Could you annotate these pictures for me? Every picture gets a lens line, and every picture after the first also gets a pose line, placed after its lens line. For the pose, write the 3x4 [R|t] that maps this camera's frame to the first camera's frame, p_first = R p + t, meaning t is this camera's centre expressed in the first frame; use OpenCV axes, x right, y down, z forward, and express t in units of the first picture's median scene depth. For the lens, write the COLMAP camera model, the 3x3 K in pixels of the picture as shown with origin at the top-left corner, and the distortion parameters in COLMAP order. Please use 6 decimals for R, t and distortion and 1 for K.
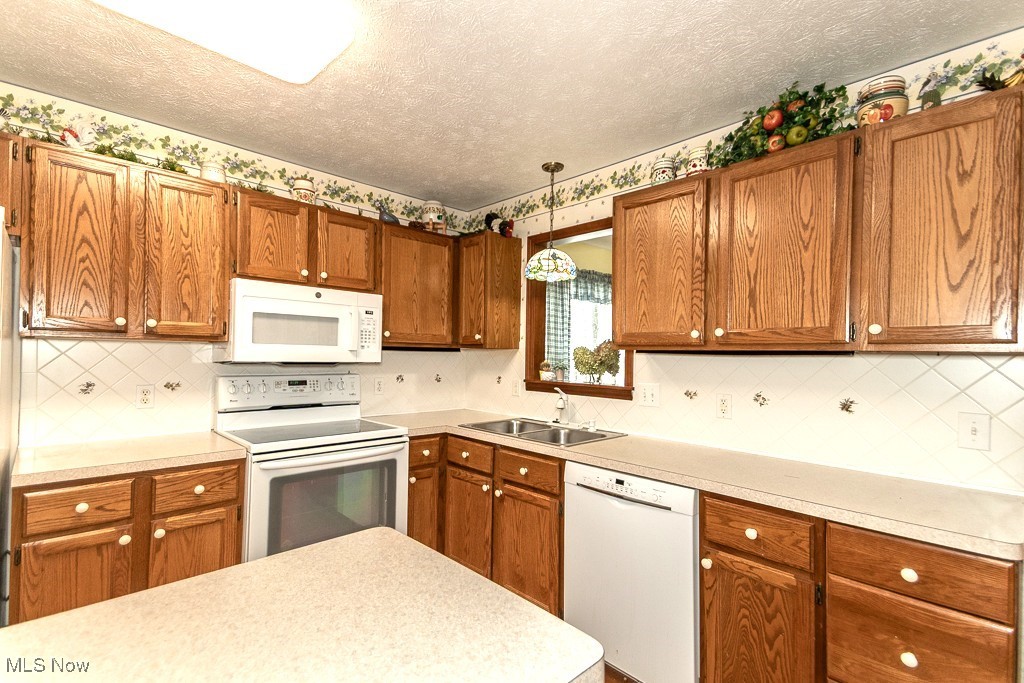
lens RADIAL K [[483.3, 0, 512.0], [0, 483.3, 341.5], [0, 0, 1]] dist [0.041663, -0.024715]
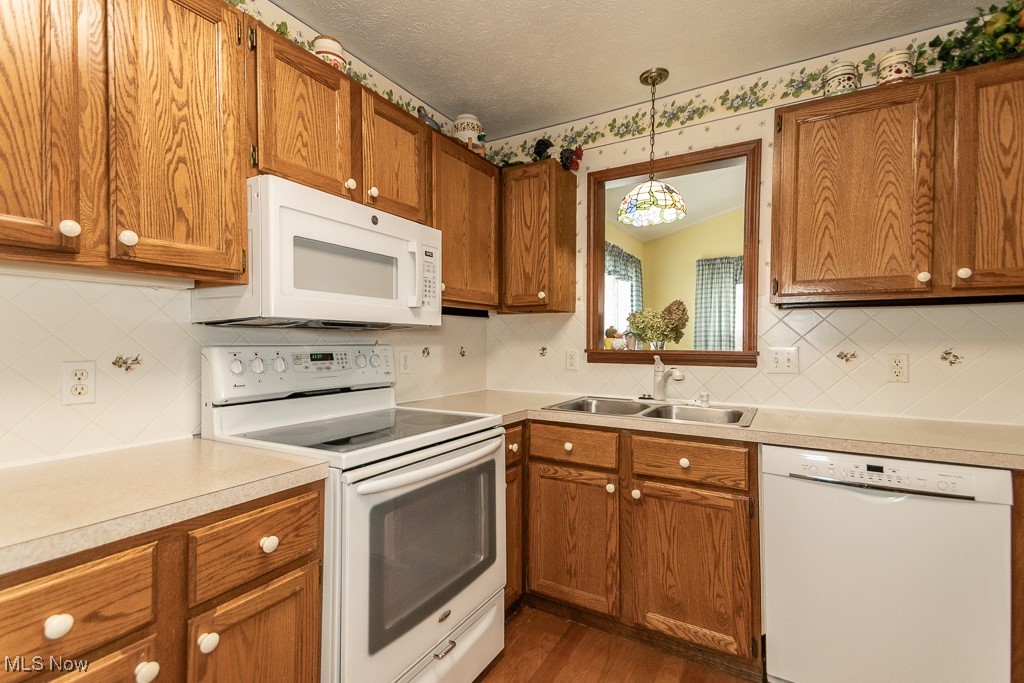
lens RADIAL K [[483.3, 0, 512.0], [0, 483.3, 341.5], [0, 0, 1]] dist [0.041663, -0.024715]
pose [[0.963666, -0.015357, 0.266670, -0.428662], [0.007189, 0.999475, 0.031578, 0.052524], [-0.267015, -0.028513, 0.963271, 0.342492]]
